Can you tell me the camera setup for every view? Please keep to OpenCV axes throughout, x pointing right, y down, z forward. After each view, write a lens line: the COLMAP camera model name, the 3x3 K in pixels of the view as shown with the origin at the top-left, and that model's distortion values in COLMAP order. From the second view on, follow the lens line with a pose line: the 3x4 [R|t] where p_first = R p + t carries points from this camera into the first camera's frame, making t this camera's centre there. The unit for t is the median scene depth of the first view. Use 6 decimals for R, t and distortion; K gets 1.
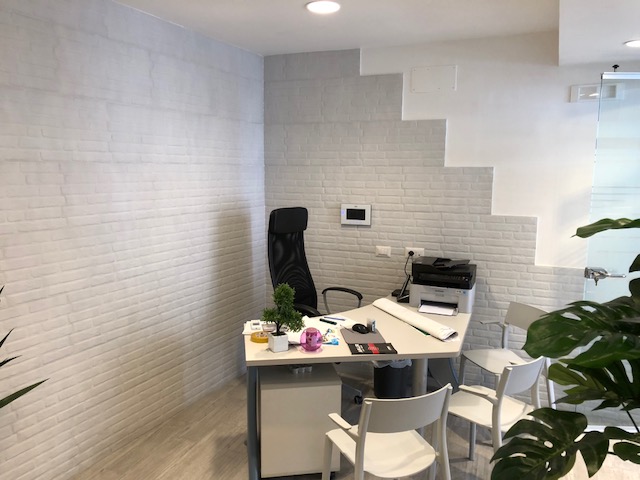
lens RADIAL K [[535.7, 0, 318.3], [0, 535.7, 238.0], [0, 0, 1]] dist [0.041349, -0.043716]
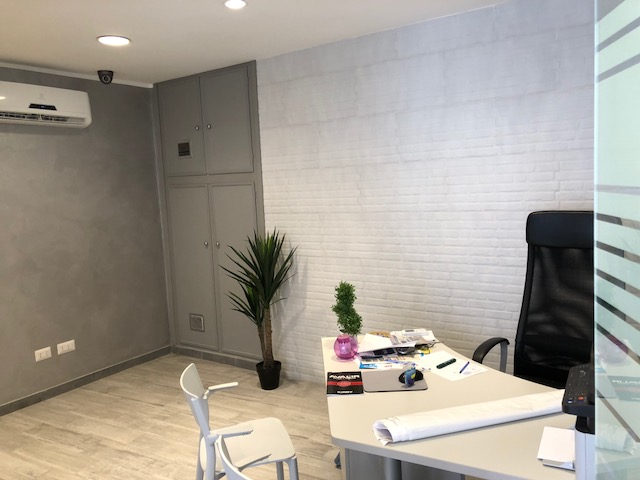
lens RADIAL K [[535.7, 0, 321.7], [0, 535.7, 241.9], [0, 0, 1]] dist [0.041349, -0.043716]
pose [[-0.153934, 0.111766, -0.981740, 0.826585], [-0.078861, 0.989023, 0.124960, -0.098348], [0.984929, 0.096656, -0.143430, 0.995777]]
